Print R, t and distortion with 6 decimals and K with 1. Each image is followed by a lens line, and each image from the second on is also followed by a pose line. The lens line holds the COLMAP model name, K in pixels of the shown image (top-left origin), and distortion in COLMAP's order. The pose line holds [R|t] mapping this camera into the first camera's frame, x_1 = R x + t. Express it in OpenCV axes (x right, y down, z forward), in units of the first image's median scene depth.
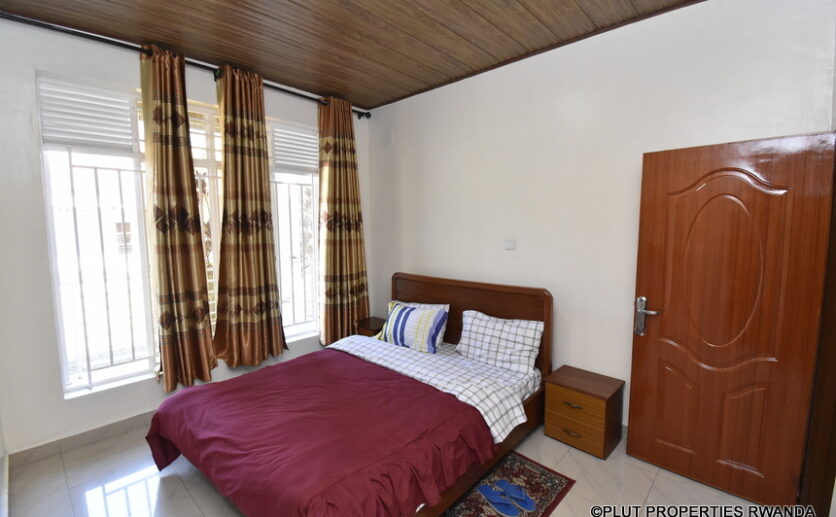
lens RADIAL K [[368.2, 0, 418.0], [0, 368.2, 258.5], [0, 0, 1]] dist [0.023295, -0.028951]
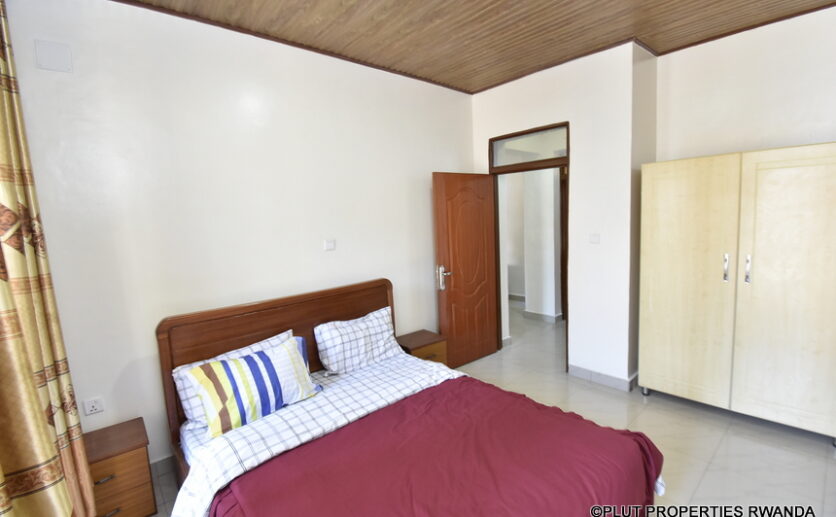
lens RADIAL K [[381.0, 0, 405.4], [0, 381.0, 260.0], [0, 0, 1]] dist [0.000505, 0.000014]
pose [[0.104171, -0.107866, 0.988693, -0.748865], [0.138031, 0.986049, 0.093034, -0.067390], [-0.984935, 0.126778, 0.117606, 0.738420]]
